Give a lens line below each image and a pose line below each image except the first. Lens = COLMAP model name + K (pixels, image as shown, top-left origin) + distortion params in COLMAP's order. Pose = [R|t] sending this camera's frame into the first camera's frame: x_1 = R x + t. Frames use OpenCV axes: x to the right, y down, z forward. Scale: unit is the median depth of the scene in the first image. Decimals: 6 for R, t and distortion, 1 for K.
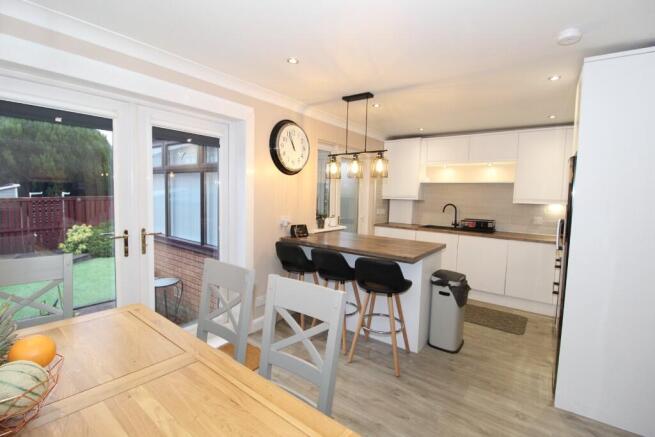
lens RADIAL K [[305.1, 0, 328.1], [0, 305.1, 218.4], [0, 0, 1]] dist [-0.001301, -0.001621]
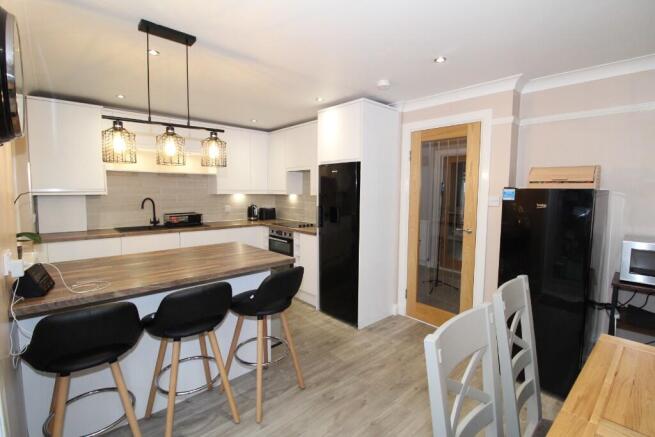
lens RADIAL K [[305.1, 0, 327.9], [0, 305.1, 214.4], [0, 0, 1]] dist [-0.001301, -0.001621]
pose [[0.190786, -0.104287, 0.976076, -0.497298], [0.076291, 0.992908, 0.091173, -0.066065], [-0.978663, 0.057072, 0.197389, 0.595057]]
